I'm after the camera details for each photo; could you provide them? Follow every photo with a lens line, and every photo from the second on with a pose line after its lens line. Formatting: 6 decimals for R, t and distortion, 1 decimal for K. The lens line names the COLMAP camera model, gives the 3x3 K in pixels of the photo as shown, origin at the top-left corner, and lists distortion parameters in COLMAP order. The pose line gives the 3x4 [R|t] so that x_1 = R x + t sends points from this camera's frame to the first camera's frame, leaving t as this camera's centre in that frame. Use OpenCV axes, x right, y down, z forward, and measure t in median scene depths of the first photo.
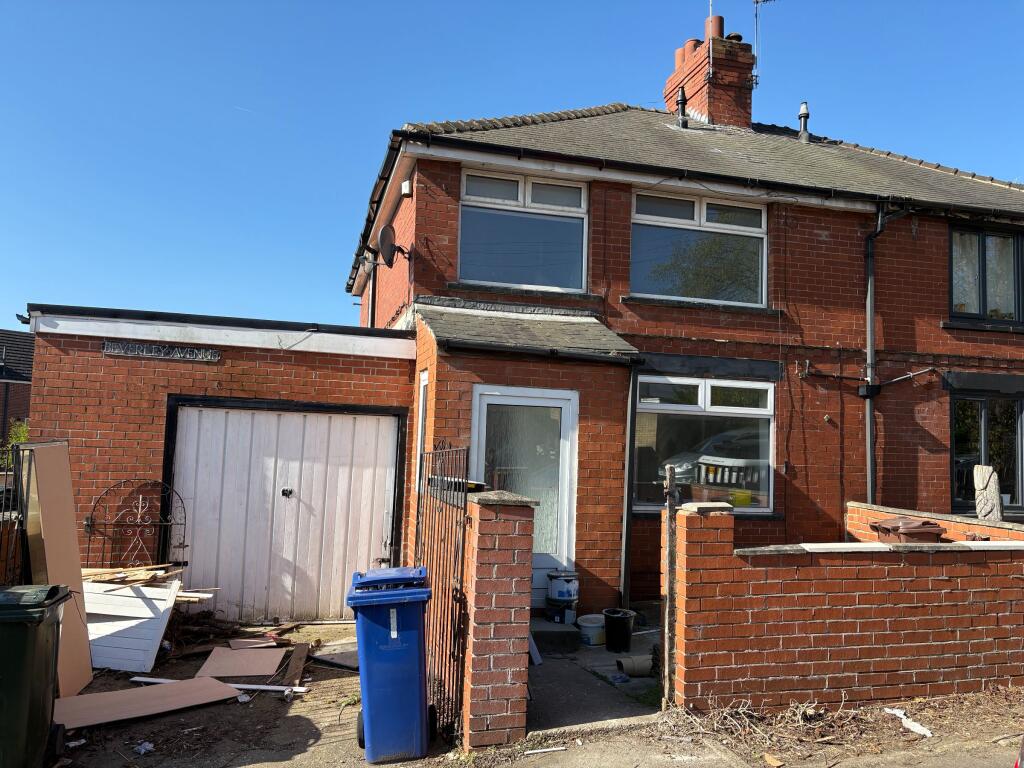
lens RADIAL K [[771.1, 0, 513.3], [0, 771.1, 385.8], [0, 0, 1]] dist [0.025244, -0.010244]
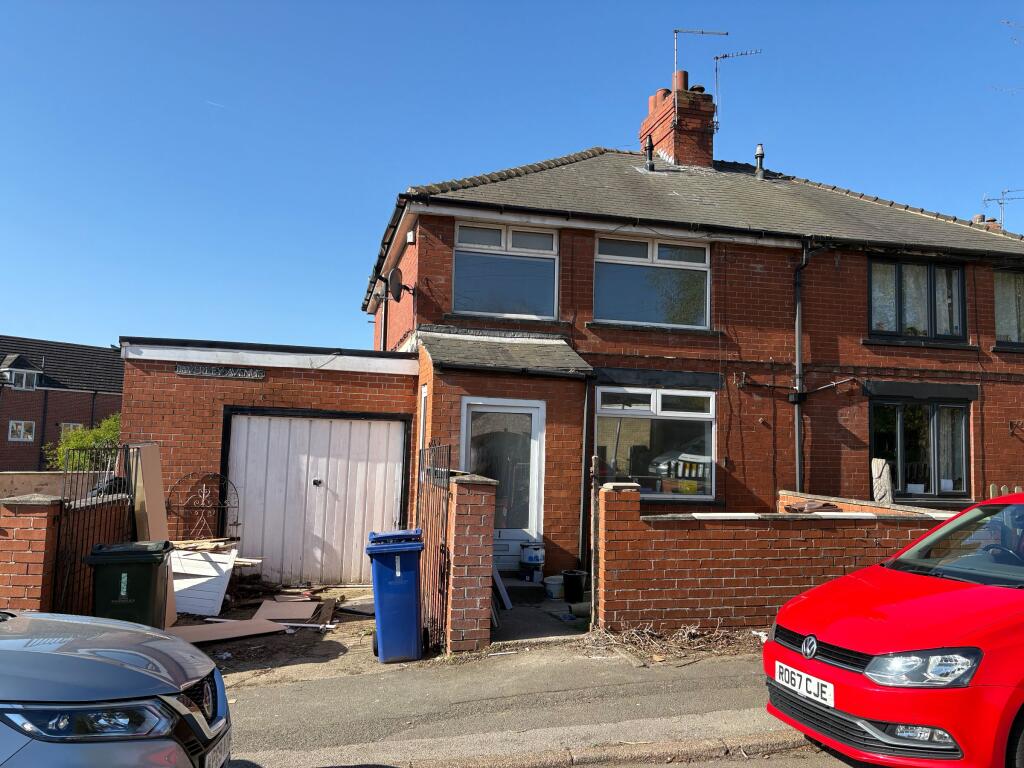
lens RADIAL K [[771.1, 0, 506.7], [0, 771.1, 378.7], [0, 0, 1]] dist [0.025244, -0.010244]
pose [[0.999623, -0.006995, -0.026535, 0.052012], [0.006692, 0.999912, -0.011479, -0.014792], [0.026613, 0.011298, 0.999582, -0.256985]]
